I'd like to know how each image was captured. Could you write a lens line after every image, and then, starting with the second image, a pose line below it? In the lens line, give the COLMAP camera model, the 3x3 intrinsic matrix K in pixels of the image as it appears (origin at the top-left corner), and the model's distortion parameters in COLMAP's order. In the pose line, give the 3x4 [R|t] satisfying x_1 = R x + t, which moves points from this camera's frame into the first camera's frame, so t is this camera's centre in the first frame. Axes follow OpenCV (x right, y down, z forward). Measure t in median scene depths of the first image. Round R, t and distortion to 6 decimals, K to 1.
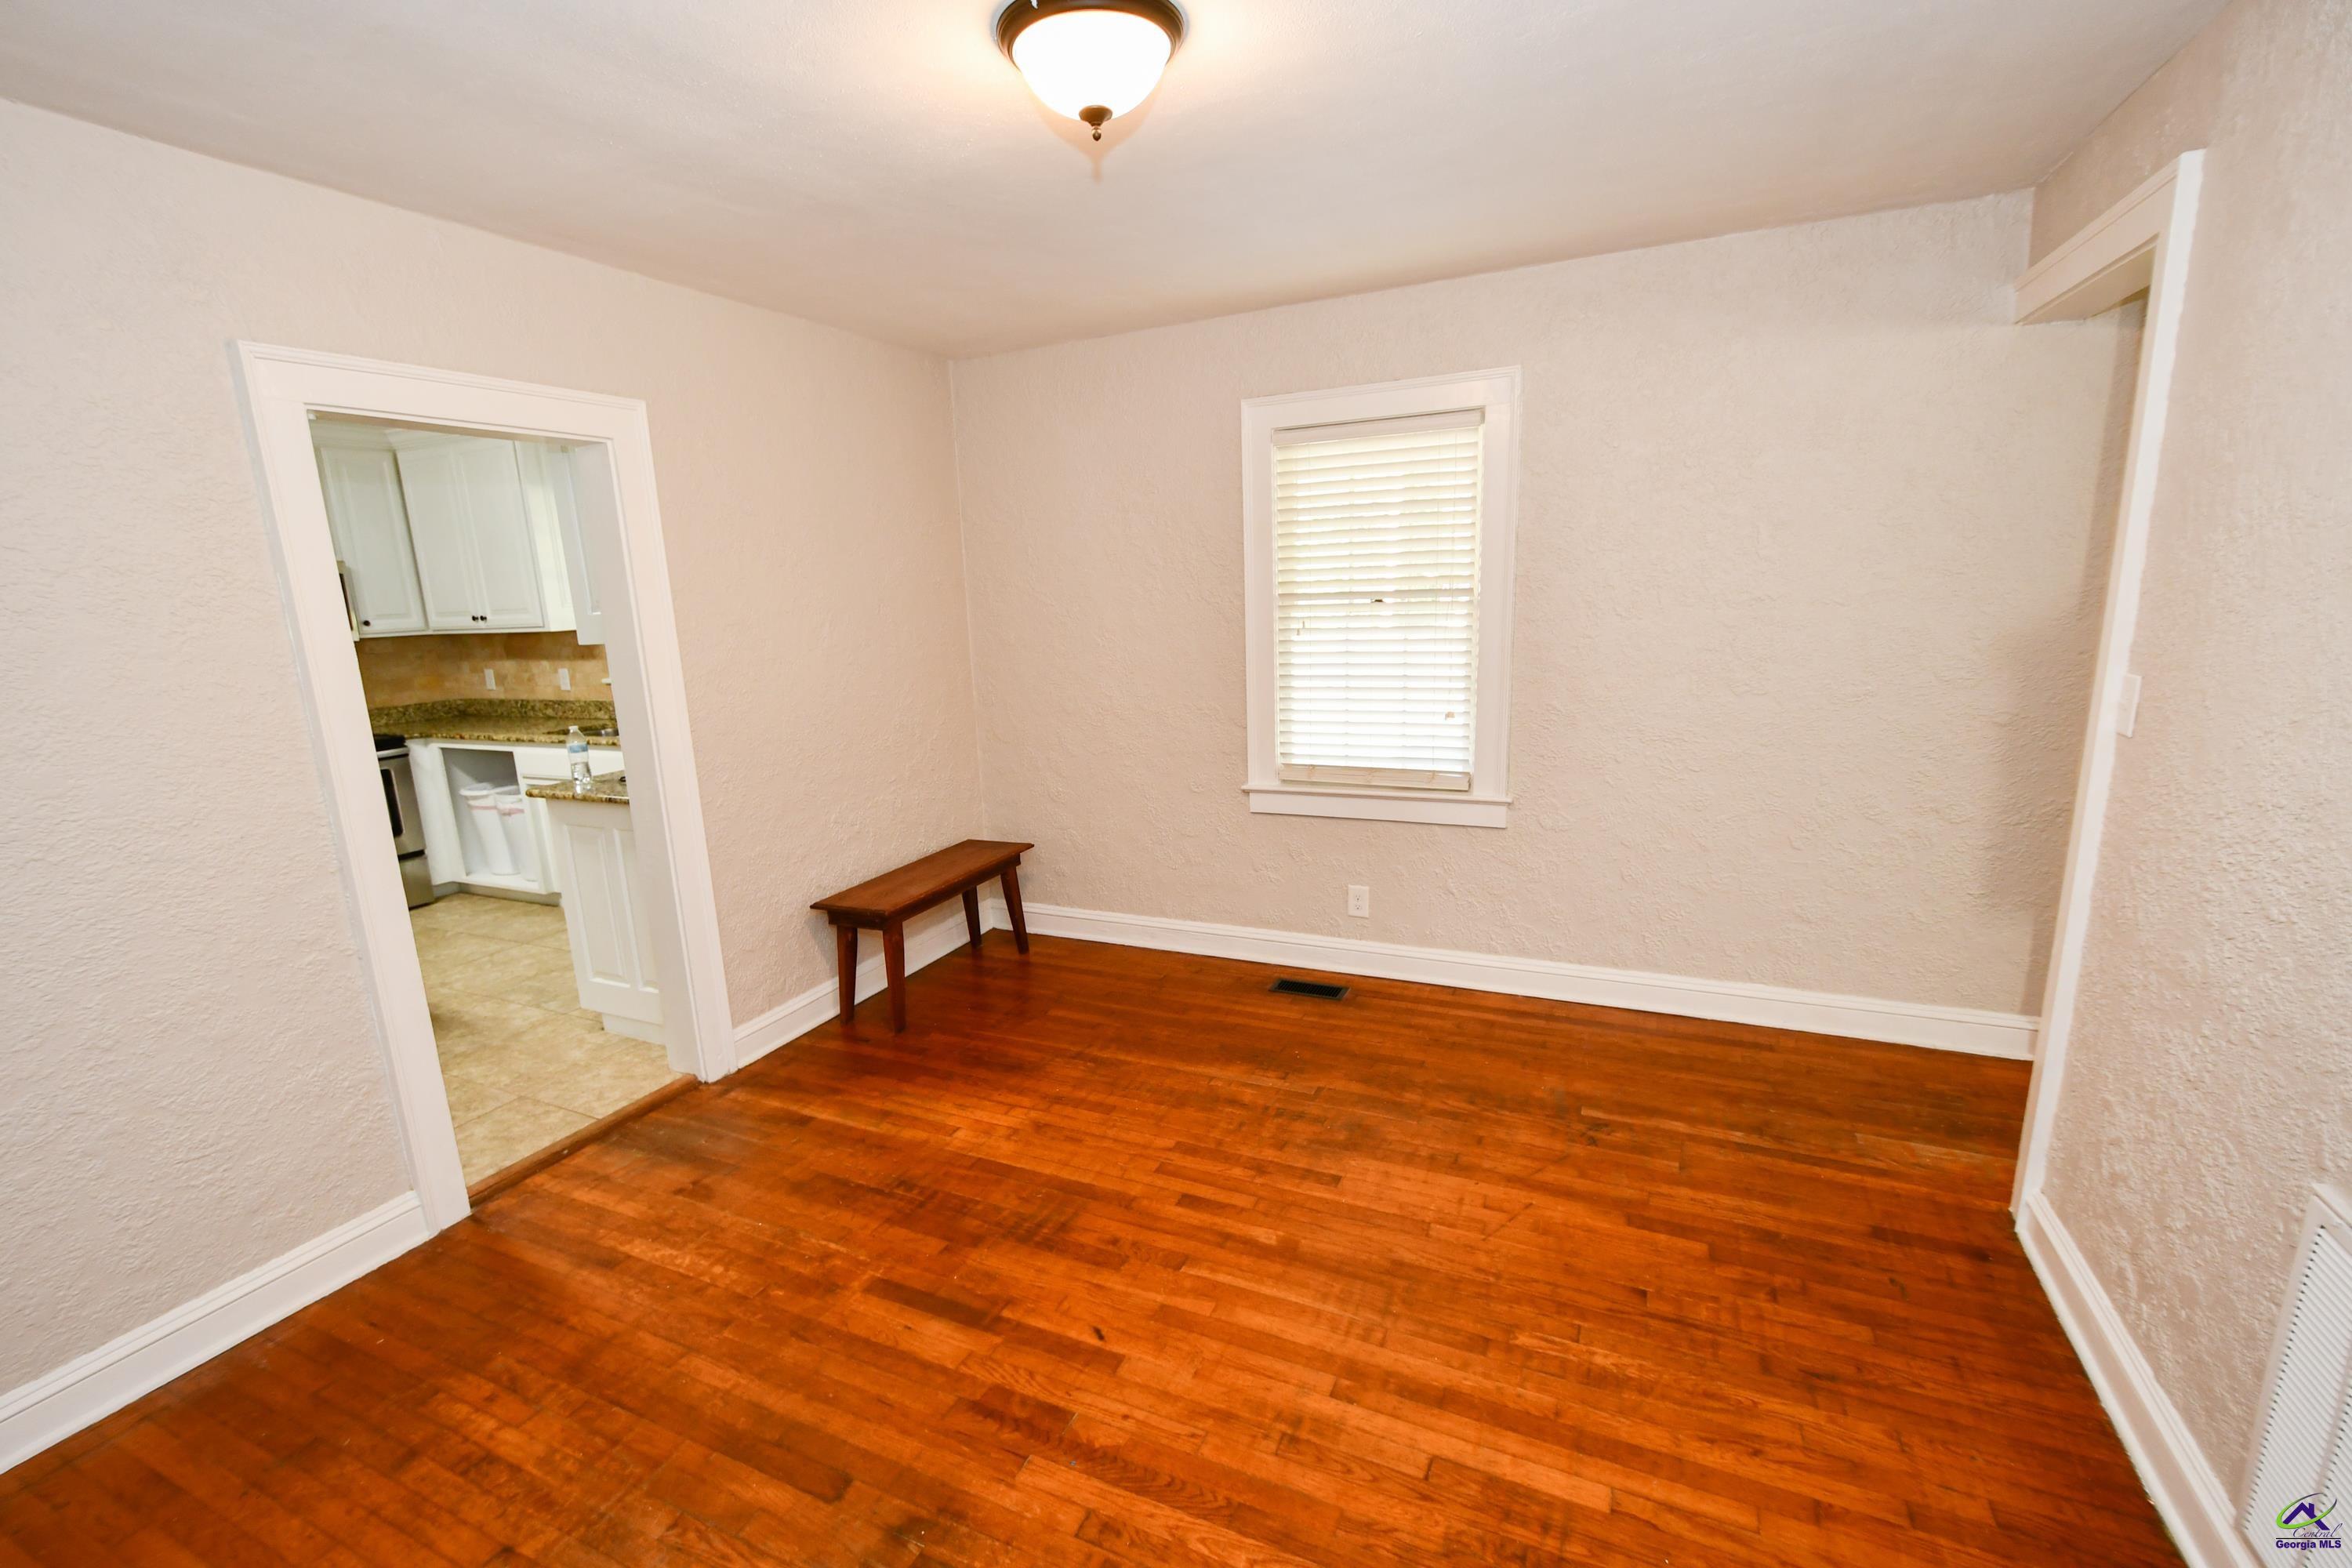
lens RADIAL K [[1028.2, 0, 1152.1], [0, 1028.2, 816.1], [0, 0, 1]] dist [0.005958, -0.007160]
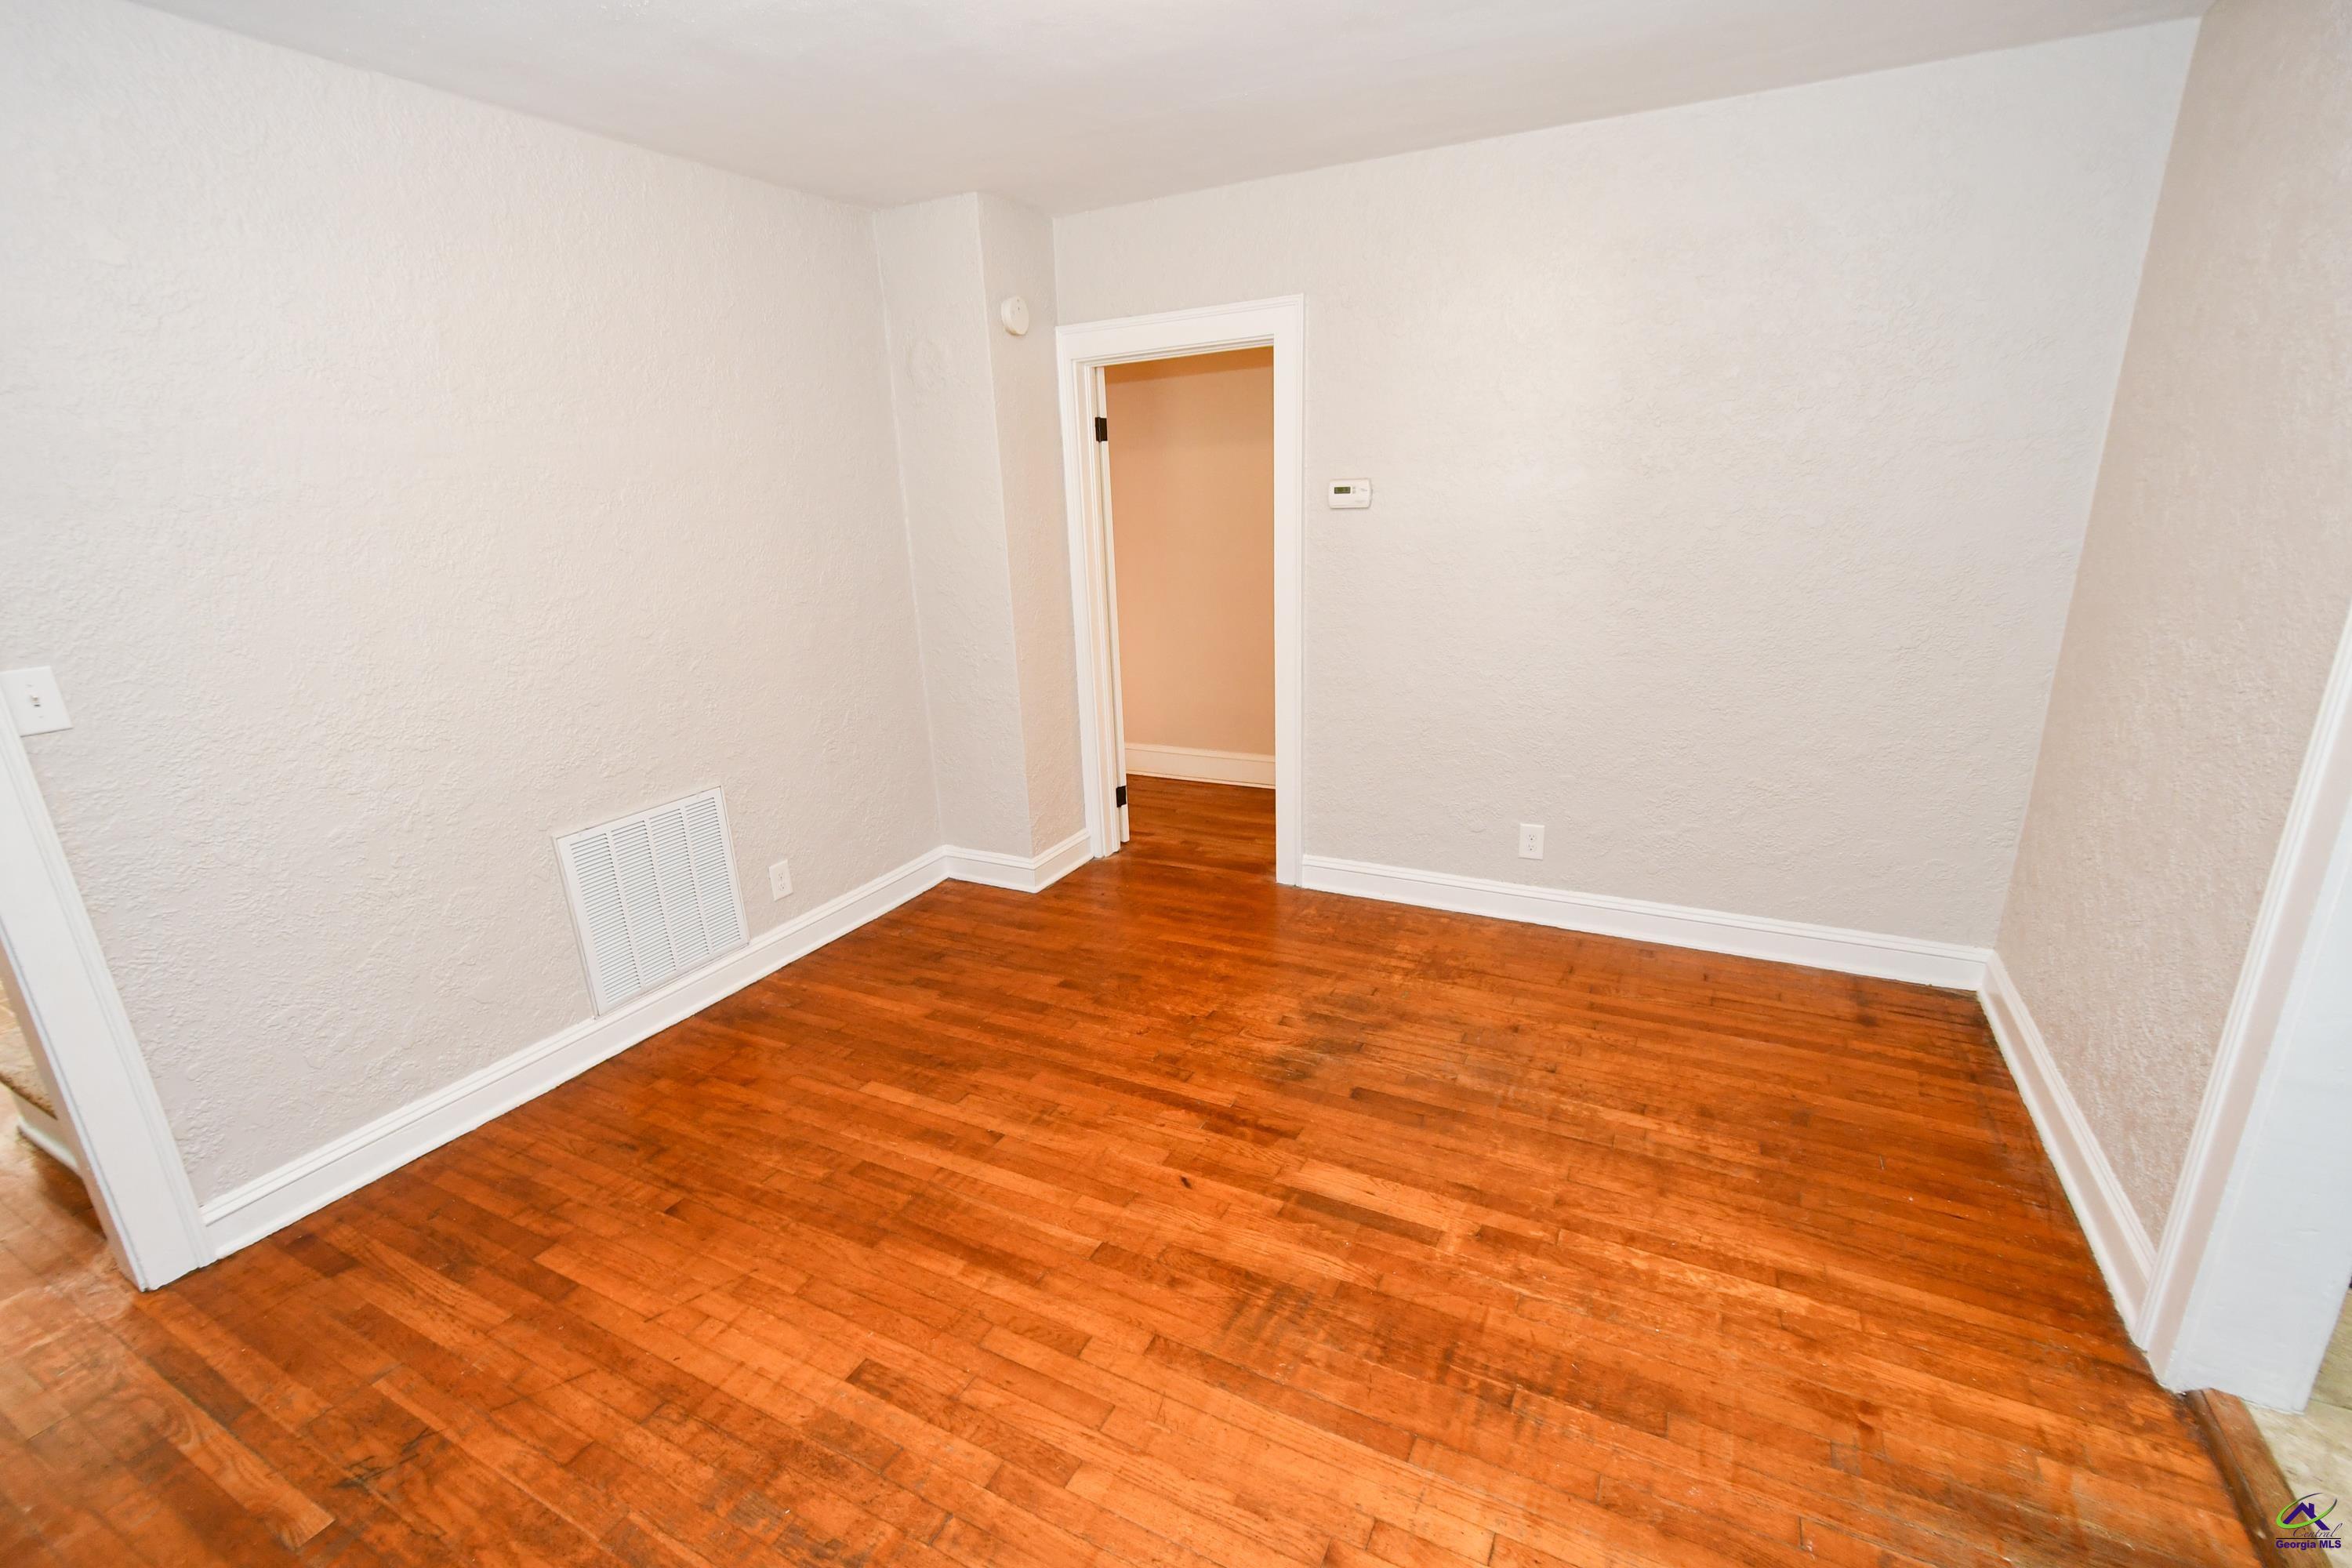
lens RADIAL K [[1028.2, 0, 1152.1], [0, 1028.2, 816.1], [0, 0, 1]] dist [0.005958, -0.007160]
pose [[-0.996127, 0.059039, 0.065162, -0.084063], [0.083758, 0.862654, 0.498811, -0.289801], [-0.026763, 0.502336, -0.864258, 1.340183]]
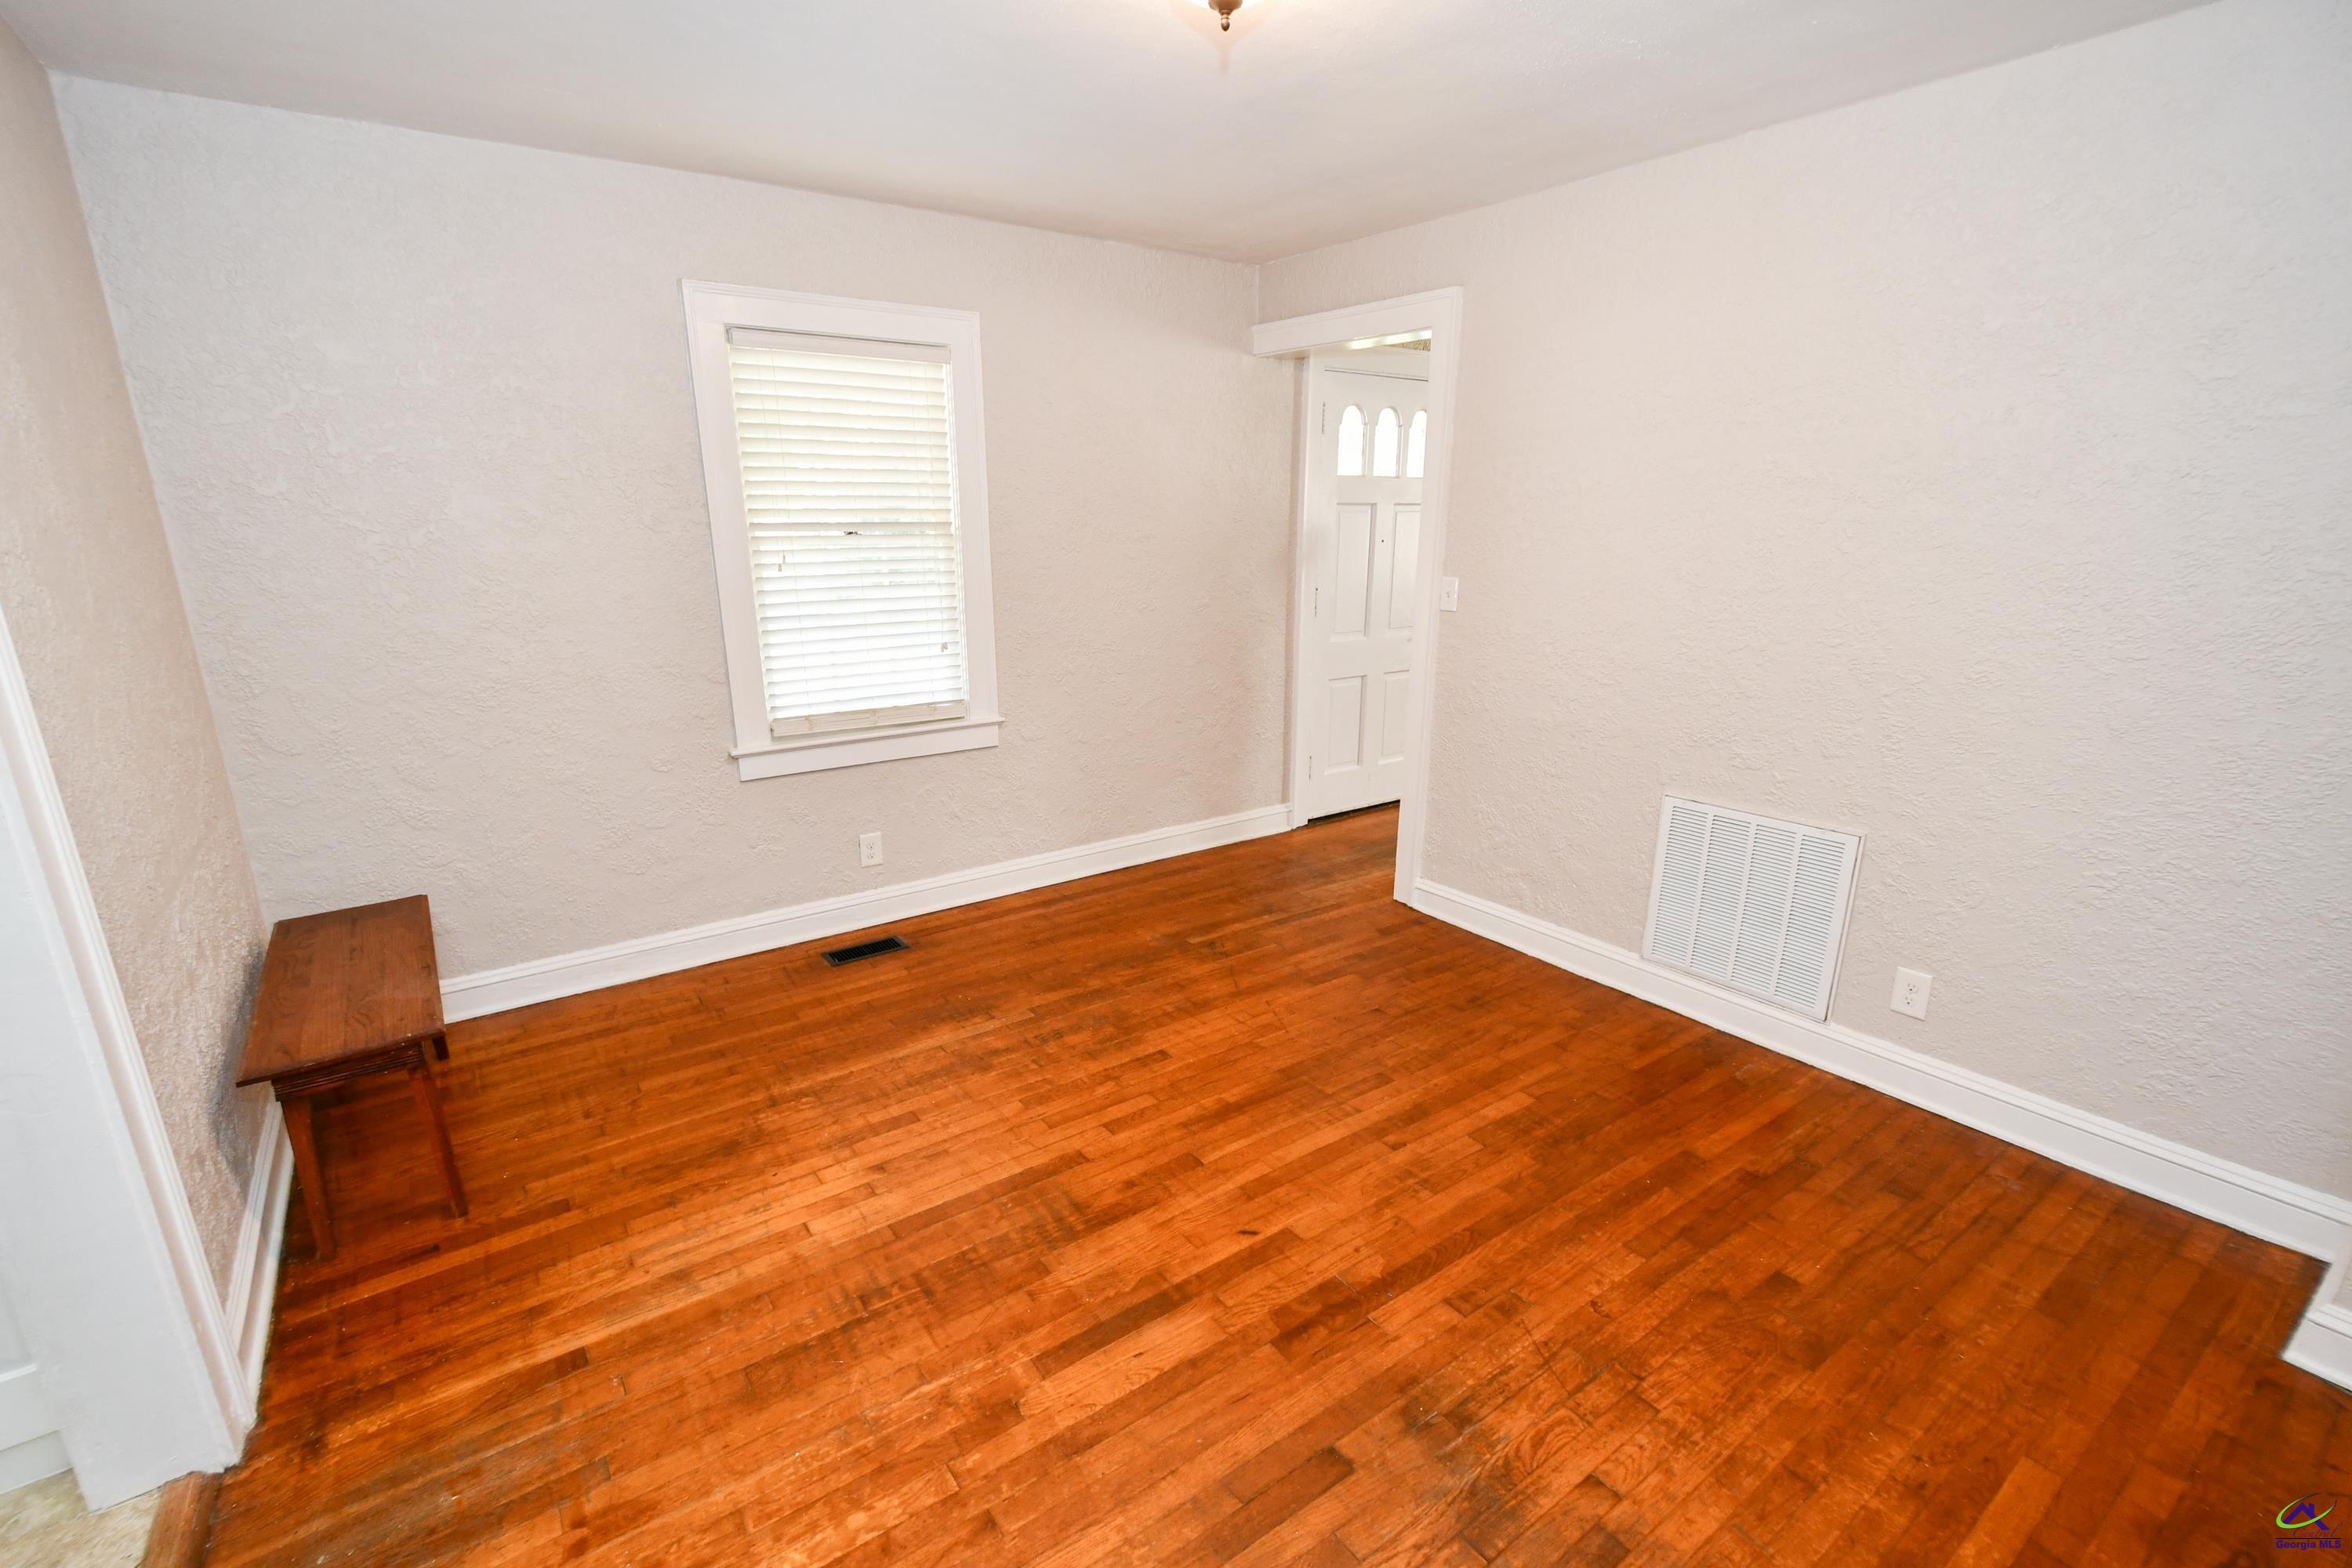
lens RADIAL K [[1028.2, 0, 1152.1], [0, 1028.2, 816.1], [0, 0, 1]] dist [0.005958, -0.007160]
pose [[0.490641, -0.209542, 0.845791, -0.682578], [0.174280, 0.974641, 0.140365, -0.053196], [-0.853755, 0.078536, 0.514718, 0.395526]]
